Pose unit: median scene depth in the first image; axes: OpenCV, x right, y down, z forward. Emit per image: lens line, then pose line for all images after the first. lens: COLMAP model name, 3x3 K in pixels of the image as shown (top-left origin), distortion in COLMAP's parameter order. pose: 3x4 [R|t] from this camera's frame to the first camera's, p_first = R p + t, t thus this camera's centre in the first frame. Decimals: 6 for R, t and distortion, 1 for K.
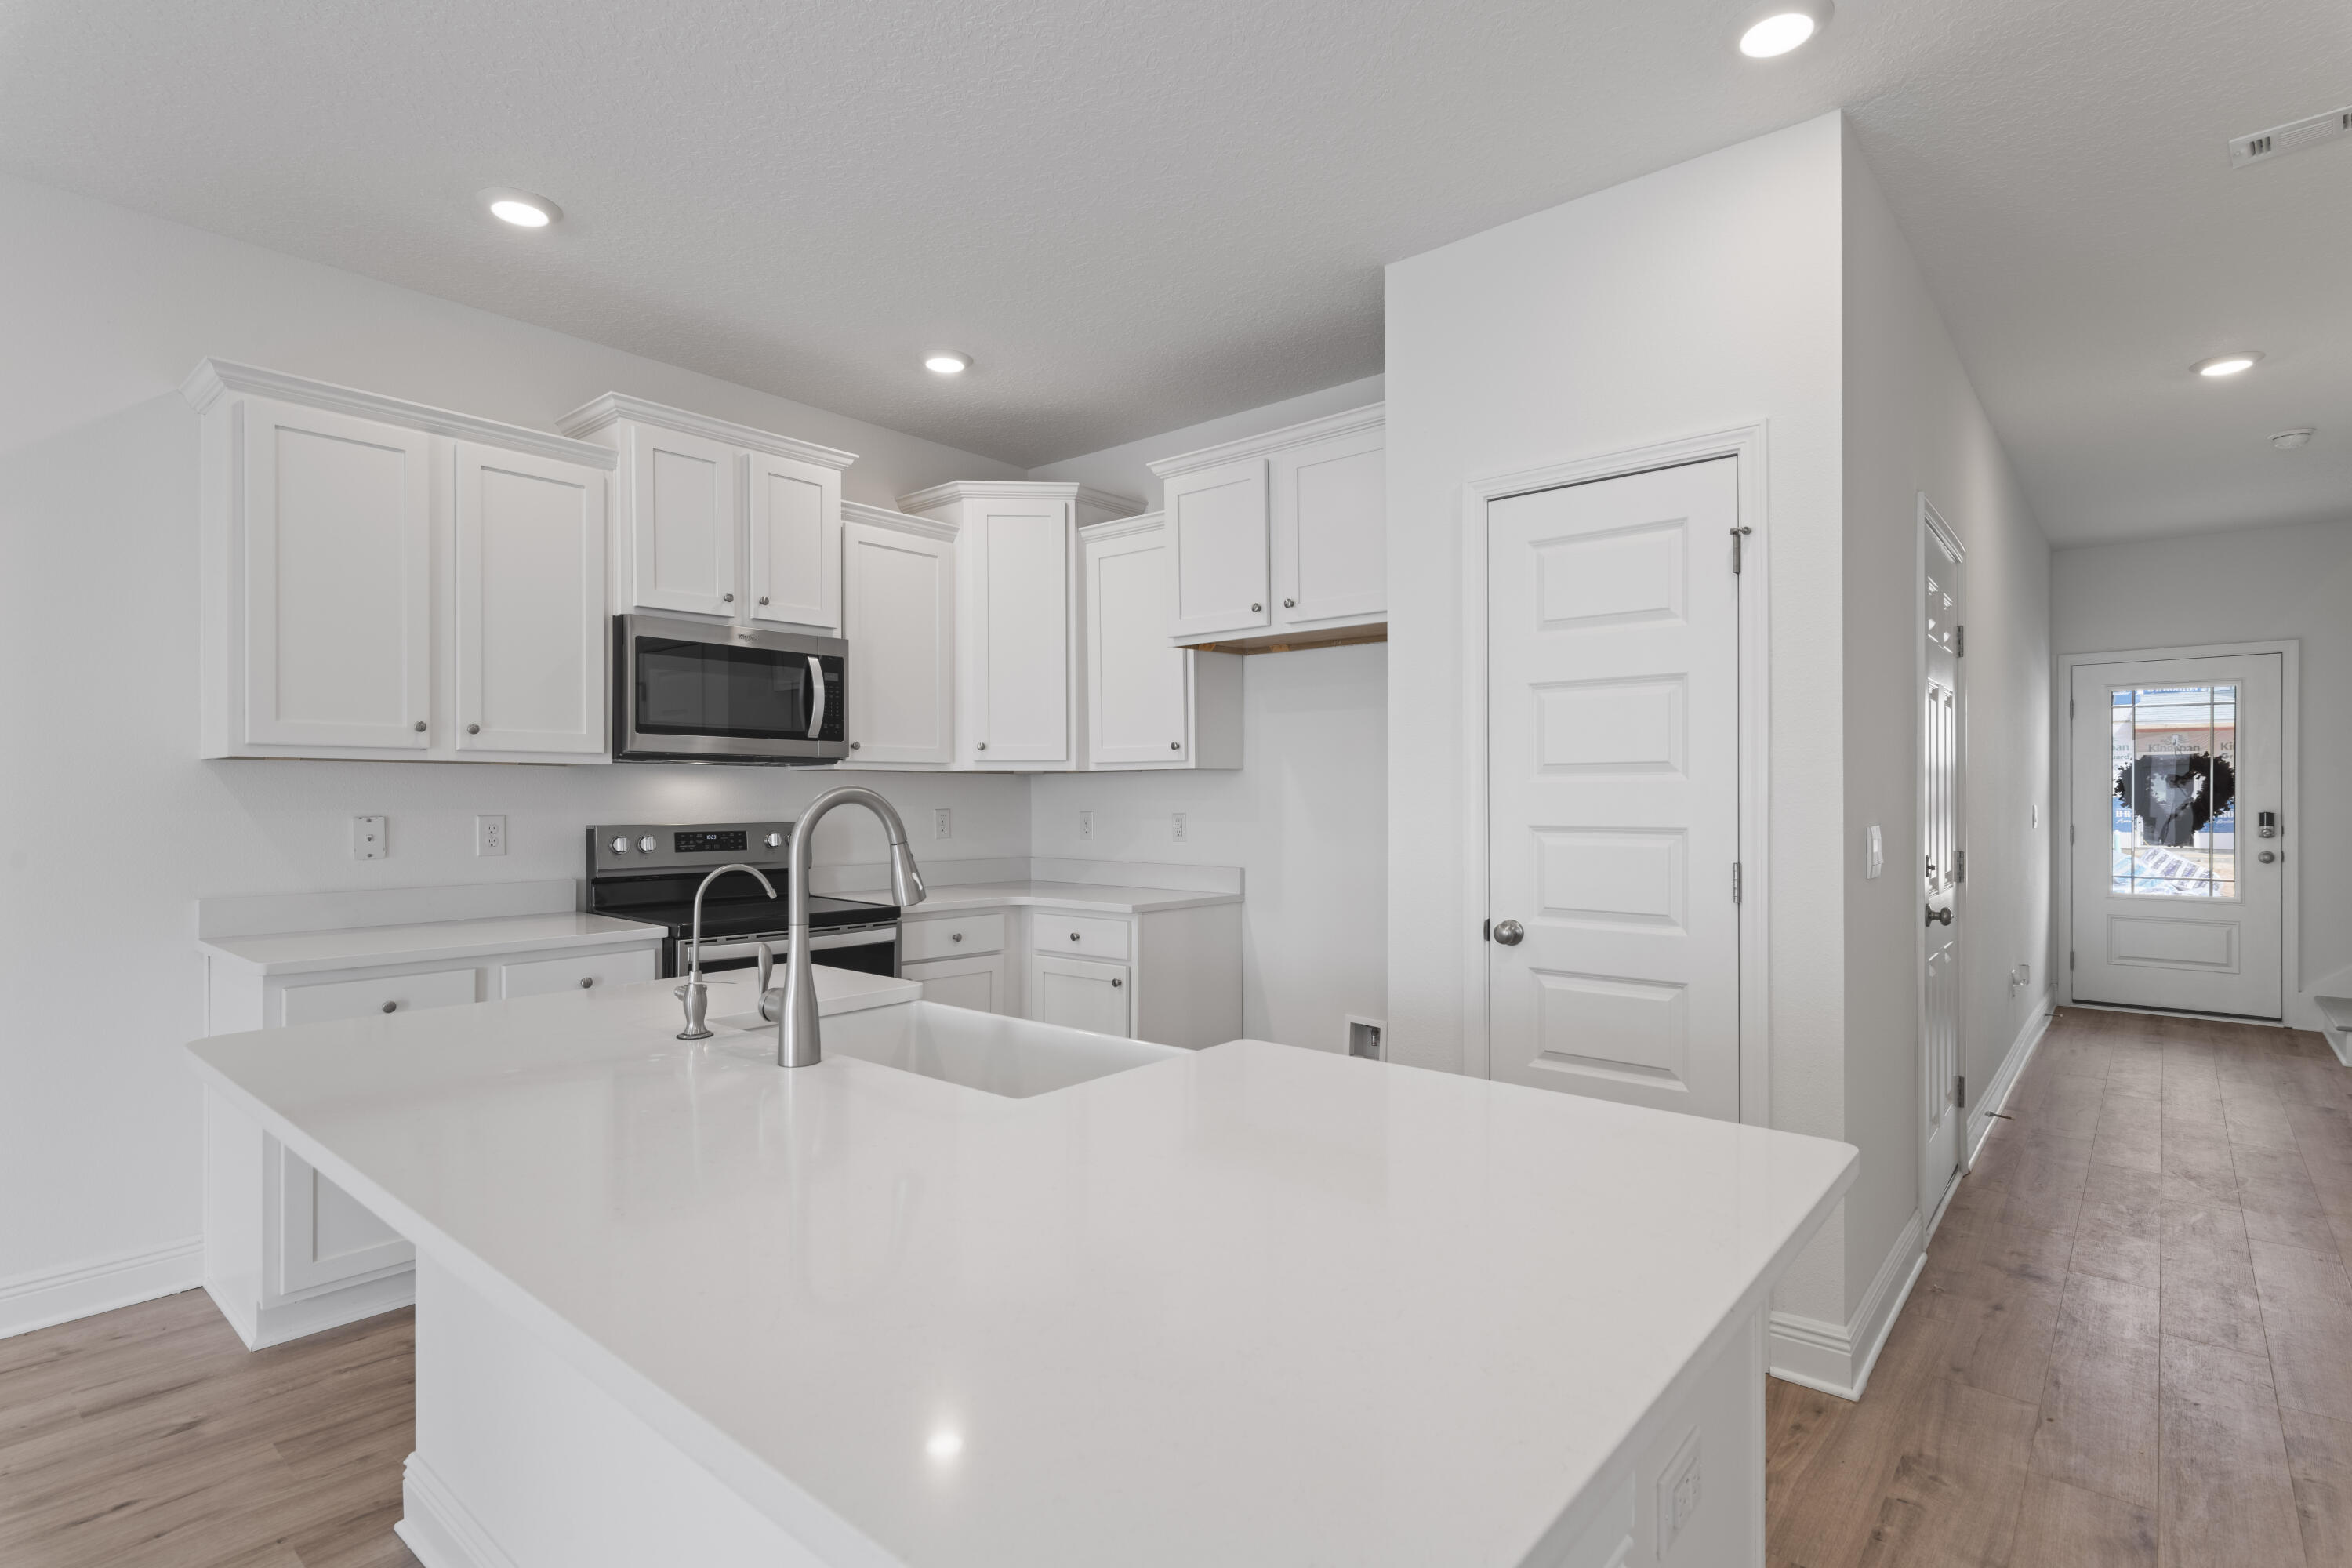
lens RADIAL K [[1155.4, 0, 1177.2], [0, 1155.4, 794.8], [0, 0, 1]] dist [0.000970, -0.000076]
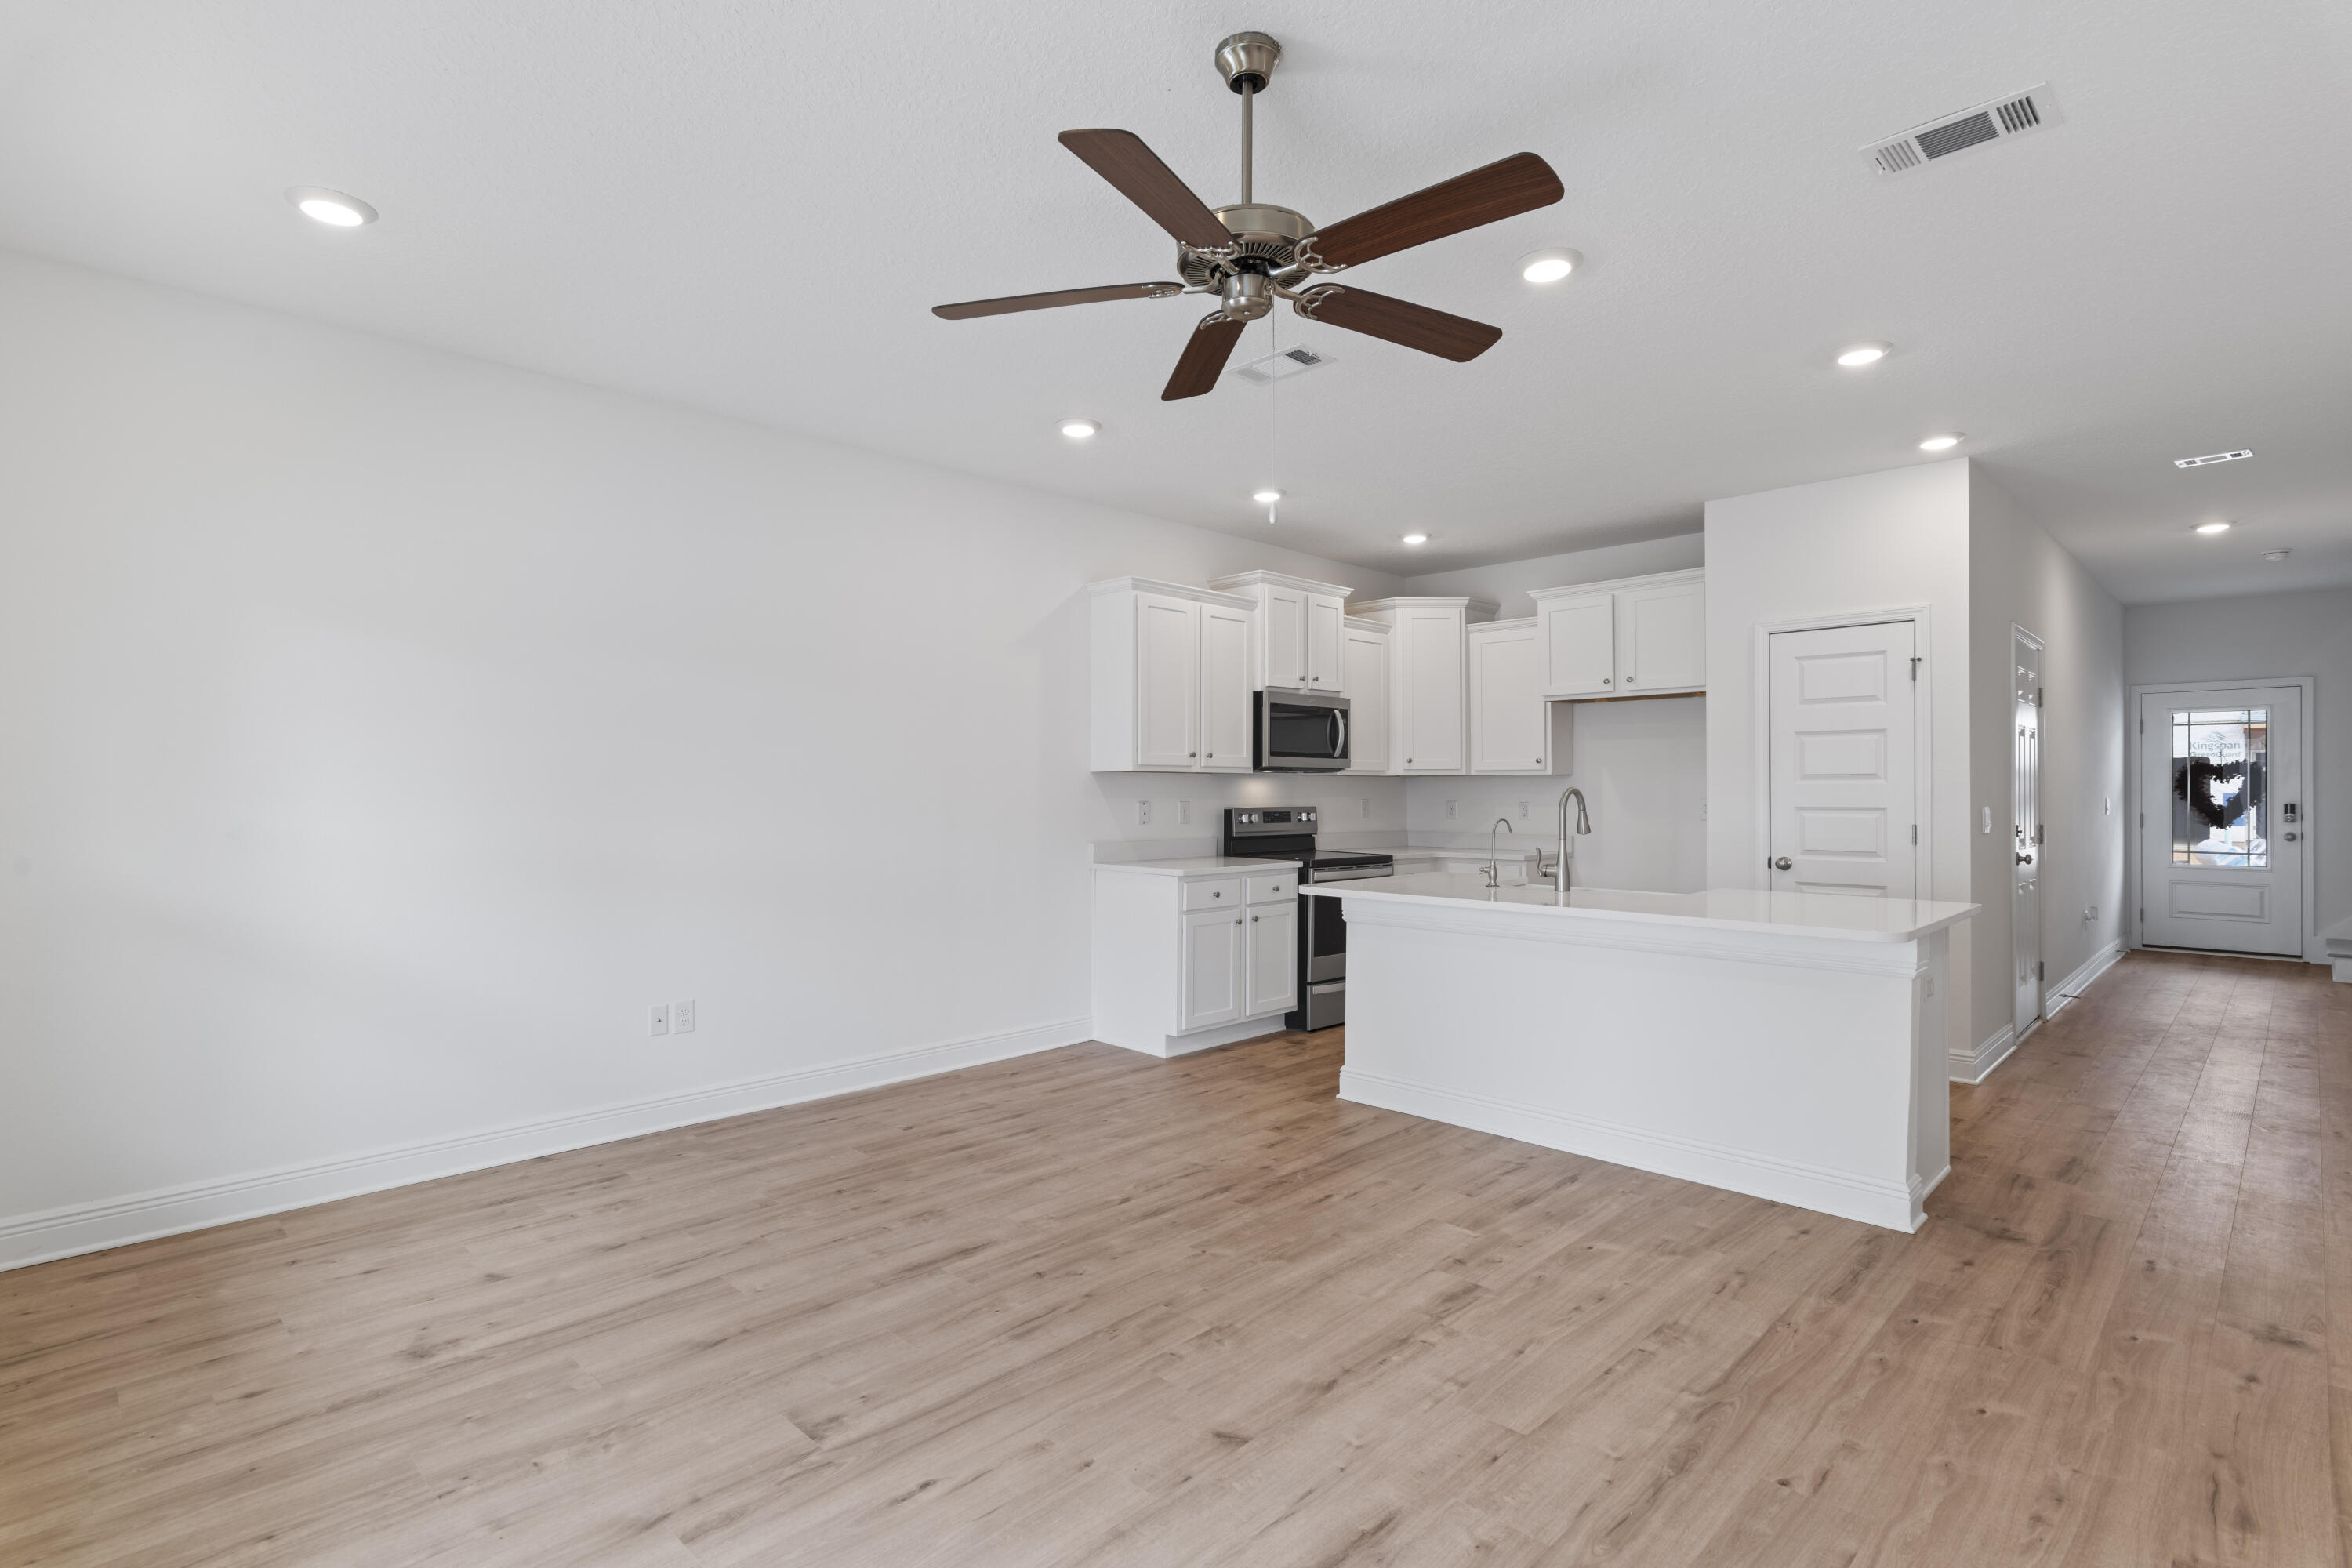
lens RADIAL K [[1141.1, 0, 1176.0], [0, 1141.1, 784.0], [0, 0, 1]] dist [0.002206, -0.000346]
pose [[0.997319, 0.000452, -0.073170, -0.435098], [-0.000792, 0.999989, -0.004614, -0.001025], [0.073167, 0.004659, 0.997309, -0.718174]]
